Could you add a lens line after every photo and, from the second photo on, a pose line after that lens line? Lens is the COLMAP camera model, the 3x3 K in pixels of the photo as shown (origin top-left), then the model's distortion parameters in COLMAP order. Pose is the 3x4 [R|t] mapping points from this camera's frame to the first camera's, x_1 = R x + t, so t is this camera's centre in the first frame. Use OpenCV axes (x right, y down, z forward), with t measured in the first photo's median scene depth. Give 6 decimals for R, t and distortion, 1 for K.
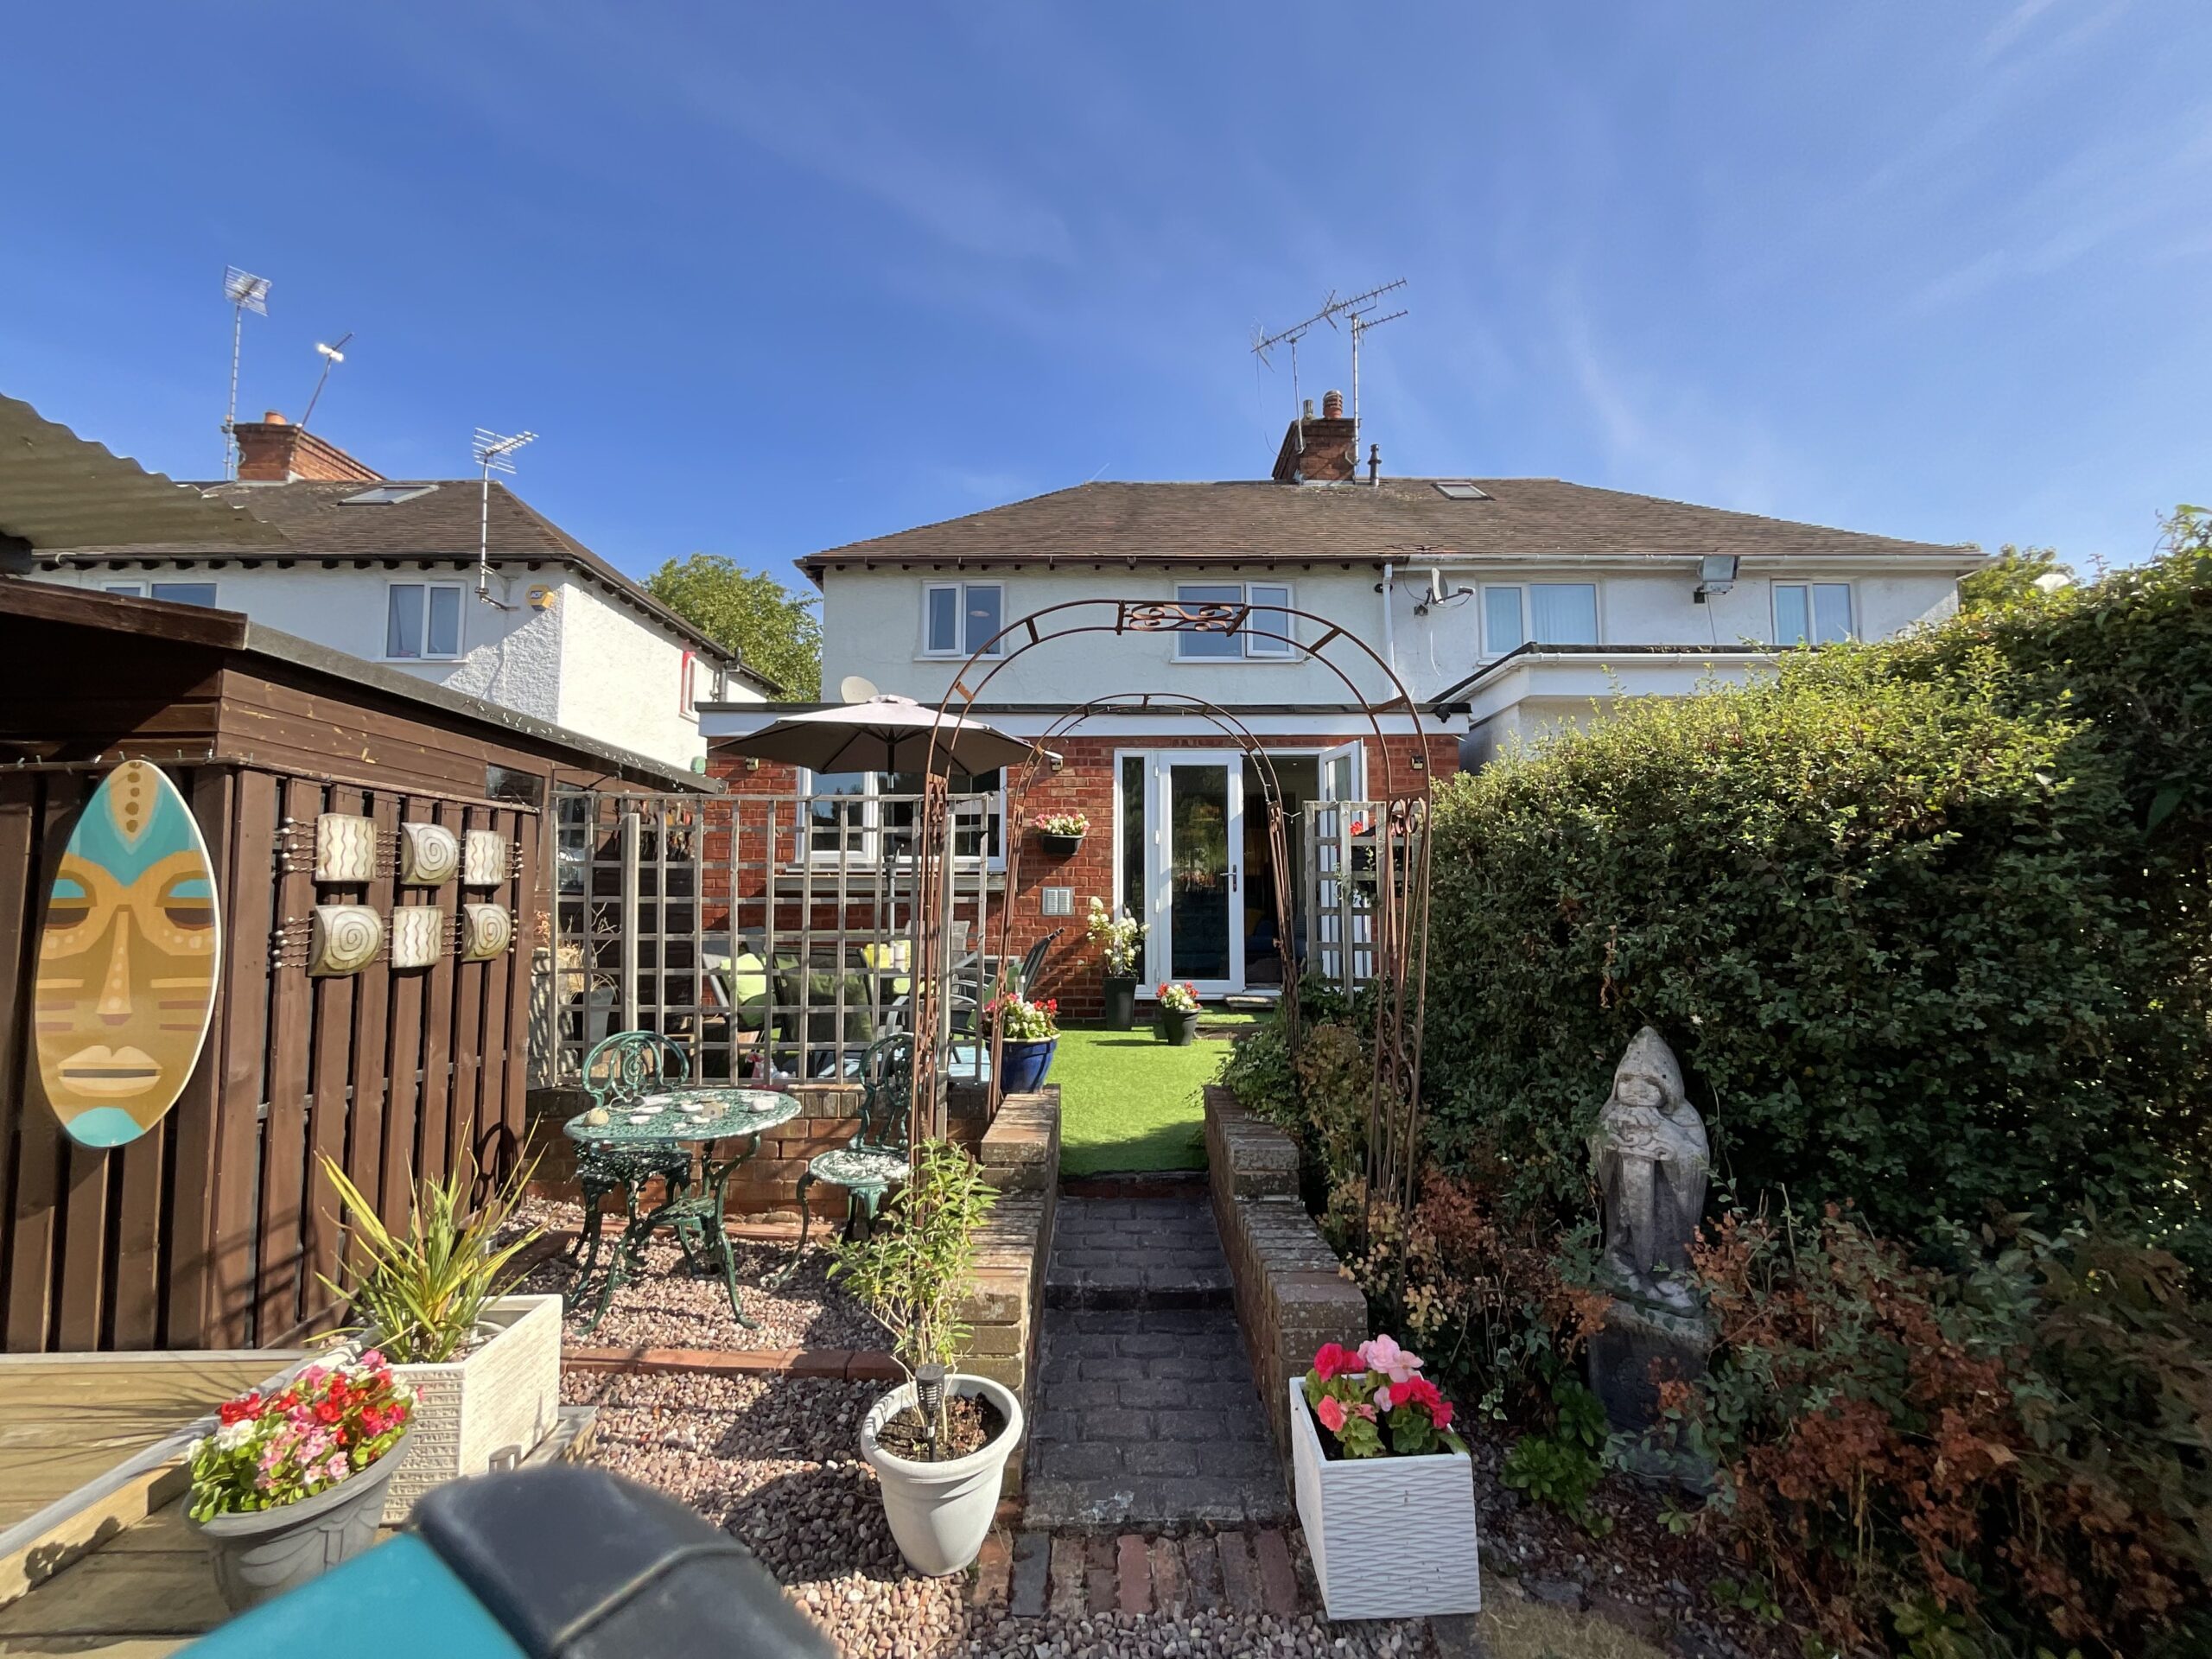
lens RADIAL K [[900.4, 0, 1106.0], [0, 900.4, 829.5], [0, 0, 1]] dist [-0.006023, -0.000093]
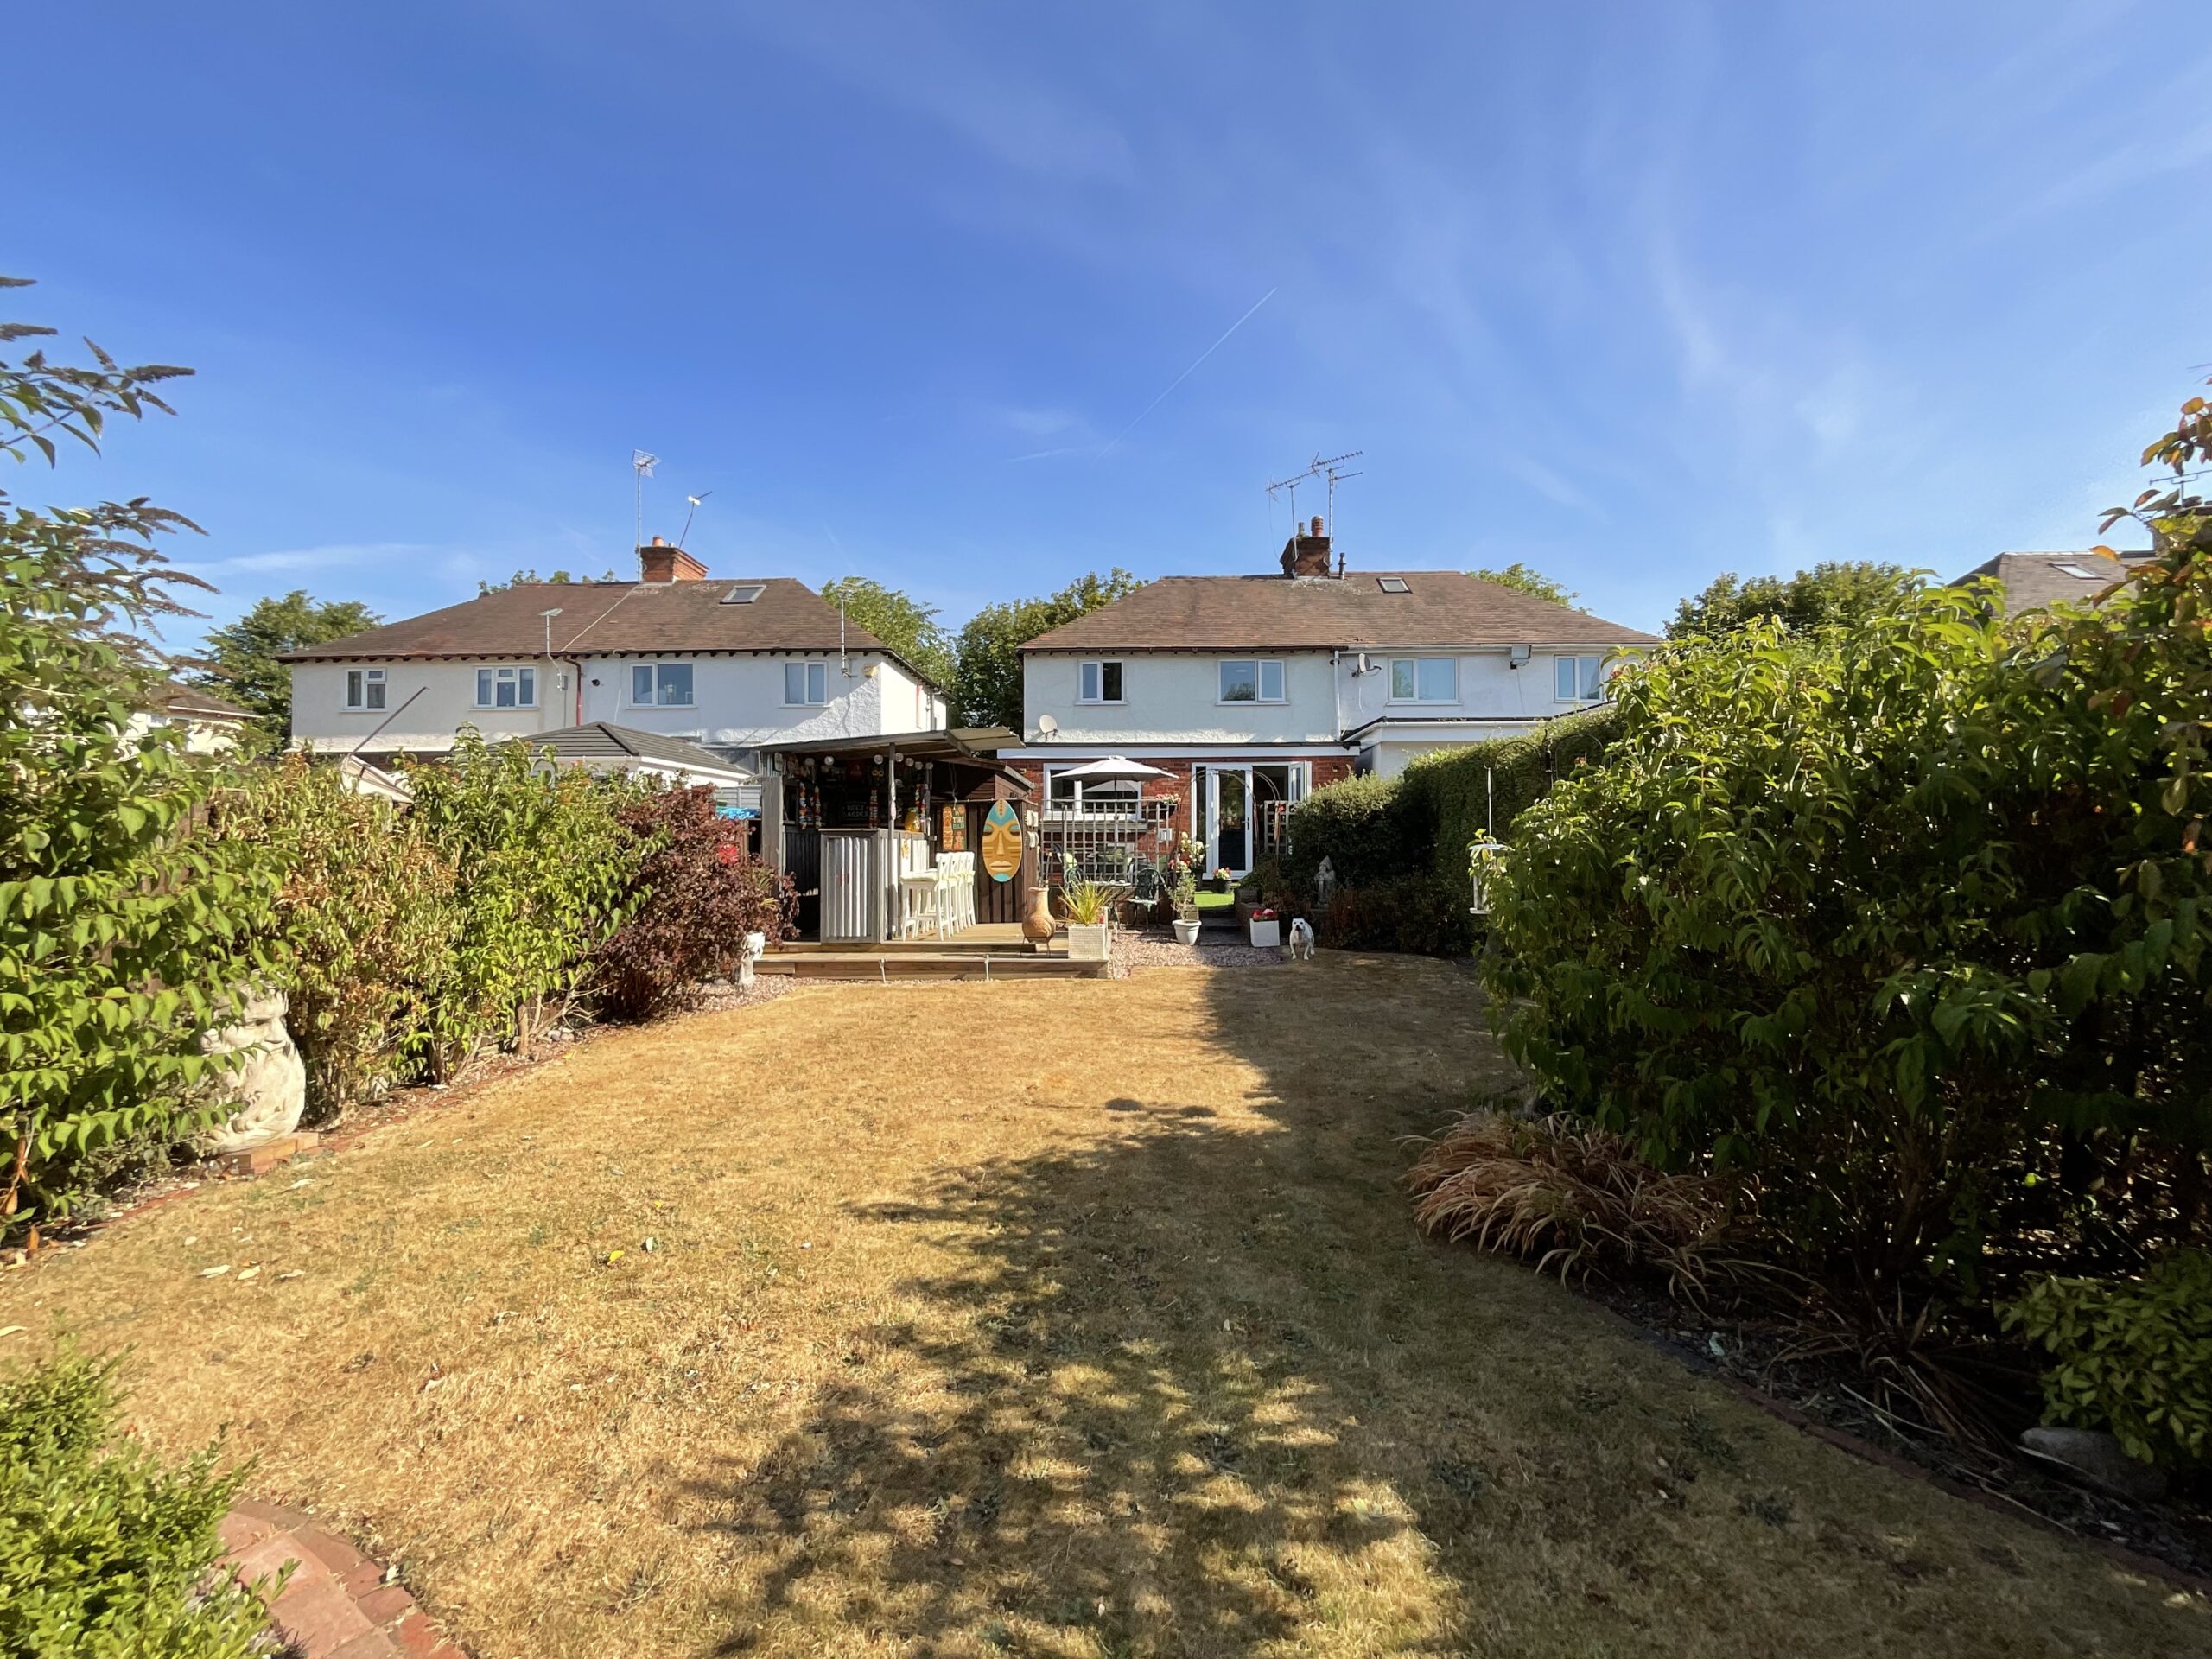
lens RADIAL K [[895.3, 0, 1107.6], [0, 895.3, 829.4], [0, 0, 1]] dist [-0.002498, 0.000594]
pose [[0.999448, -0.002553, -0.033130, -0.147617], [0.004643, 0.997992, 0.063162, -0.082944], [0.032902, -0.063281, 0.997453, -1.382629]]
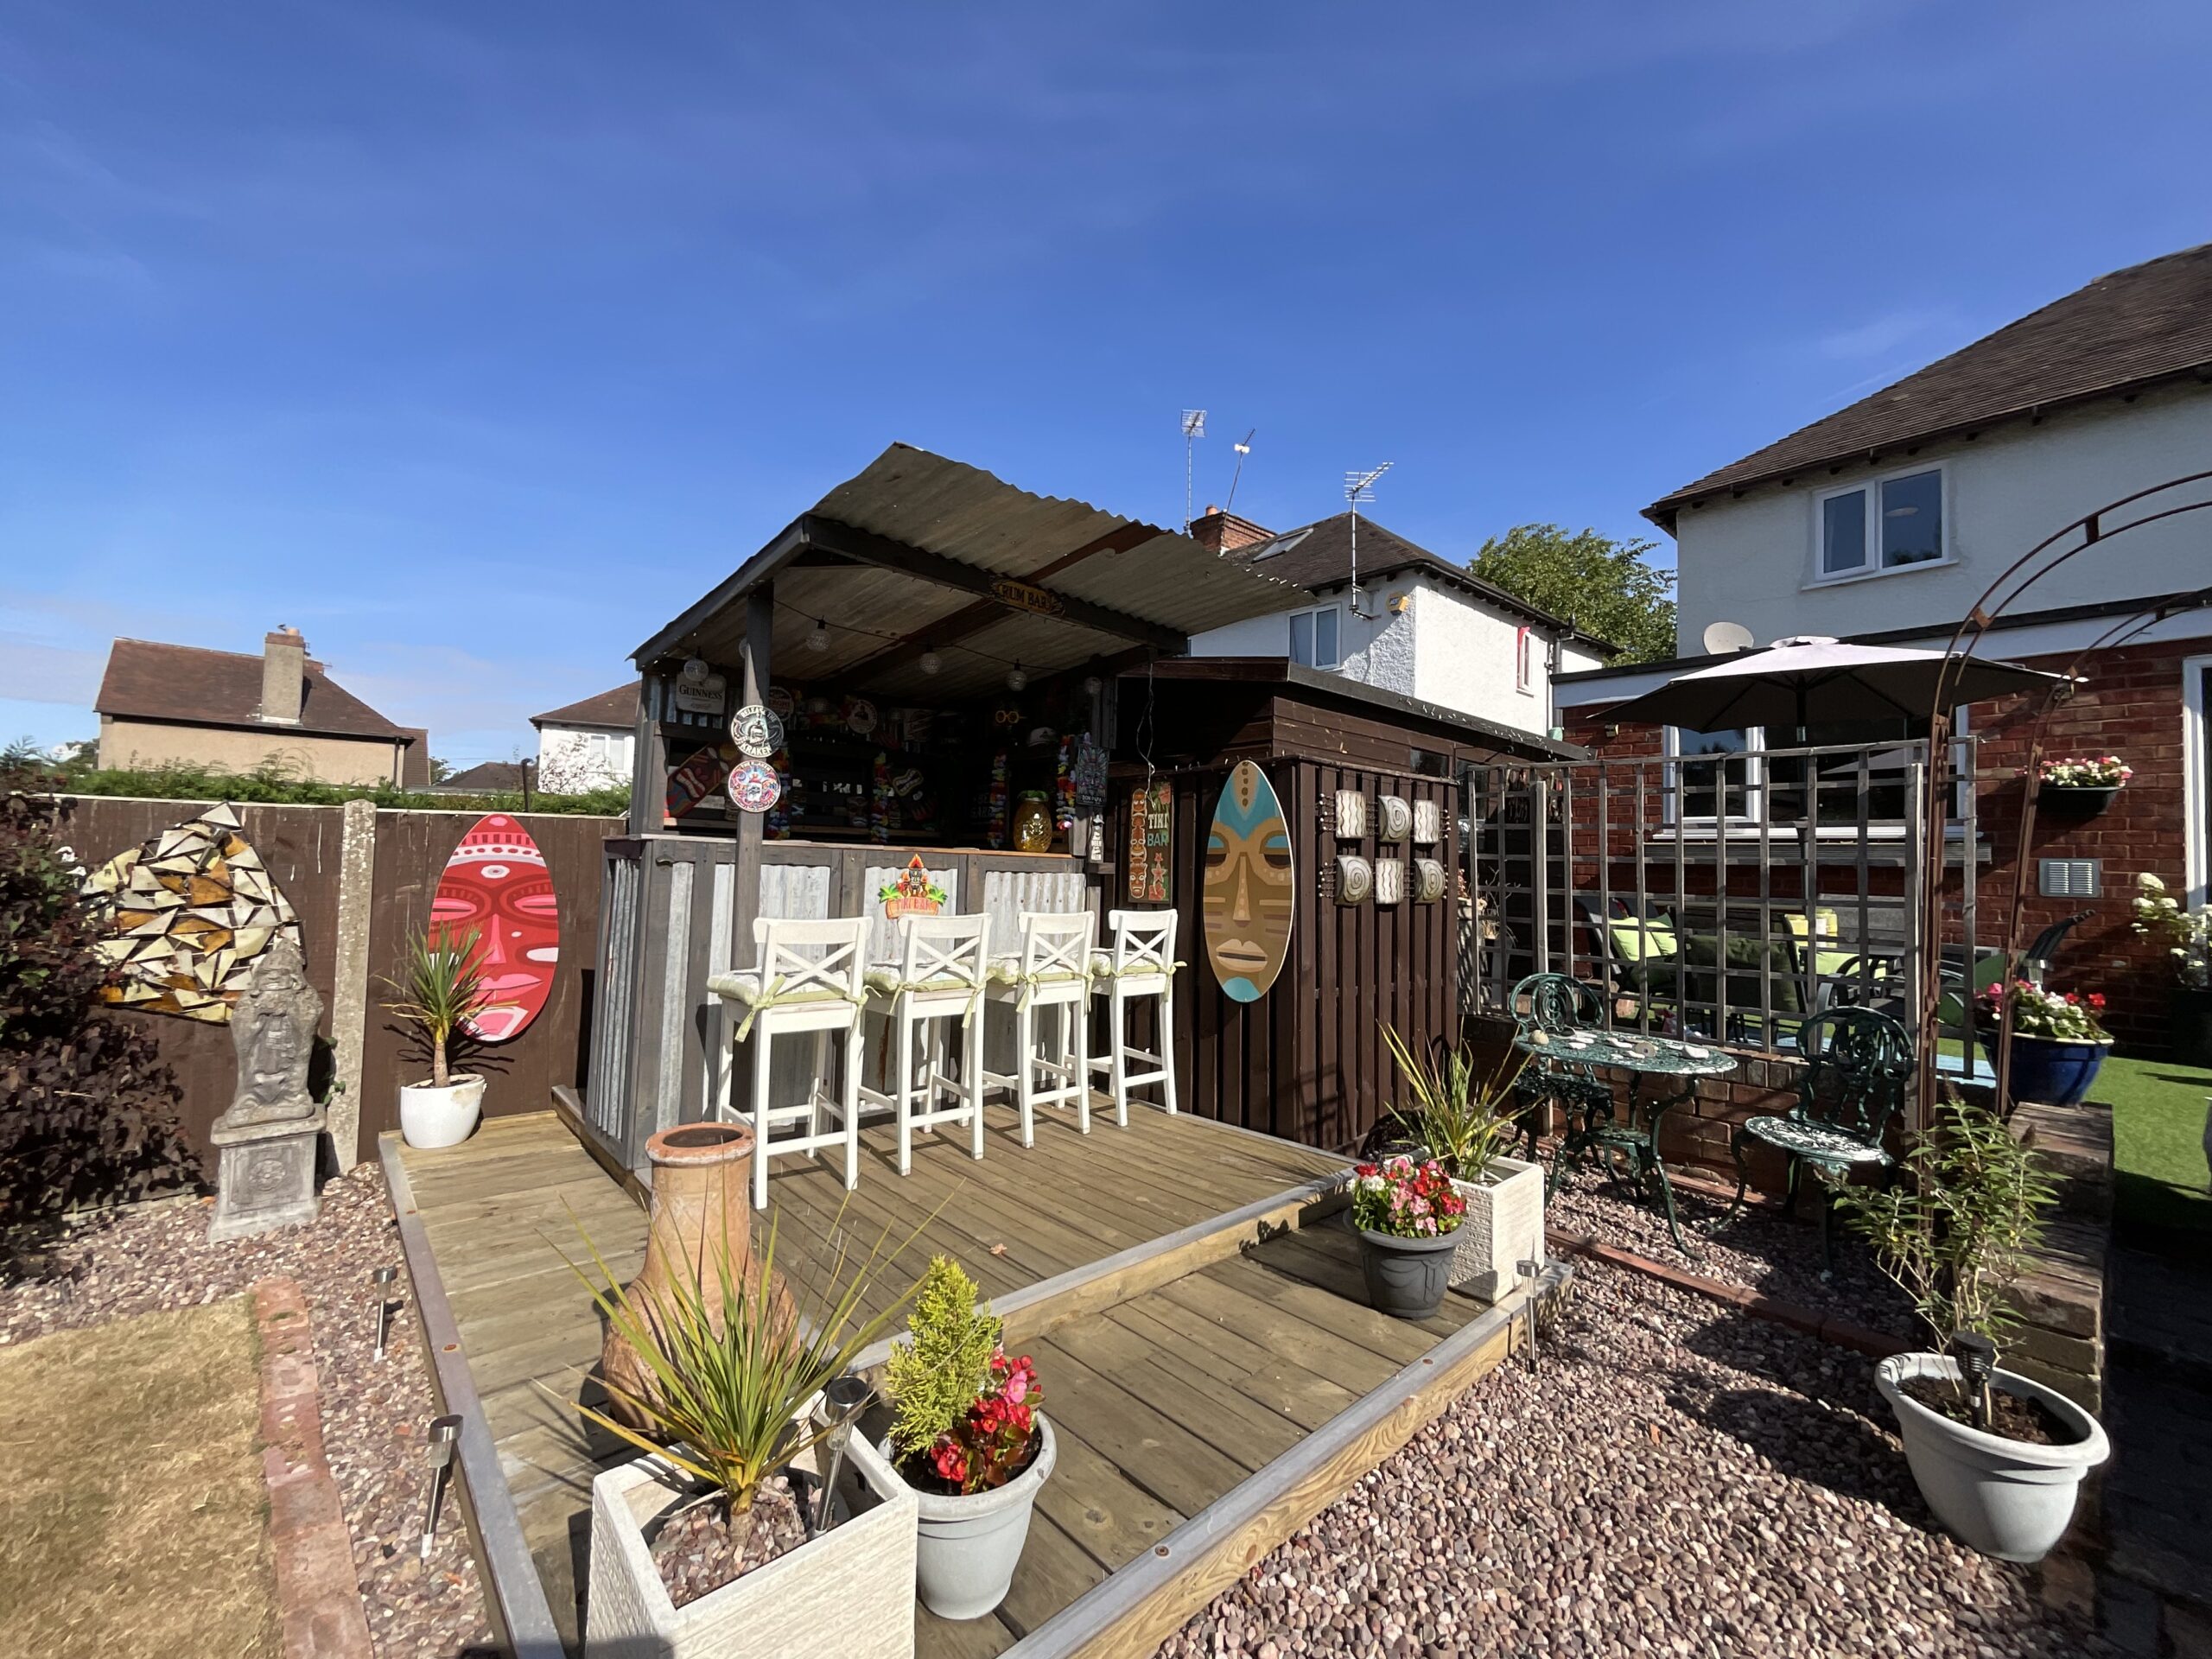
lens RADIAL K [[895.3, 0, 1107.6], [0, 895.3, 829.4], [0, 0, 1]] dist [-0.002498, 0.000594]
pose [[0.656976, -0.010073, -0.753845, -0.019125], [0.032323, 0.999368, 0.014816, 0.004161], [0.753219, -0.034100, 0.656886, -0.074103]]
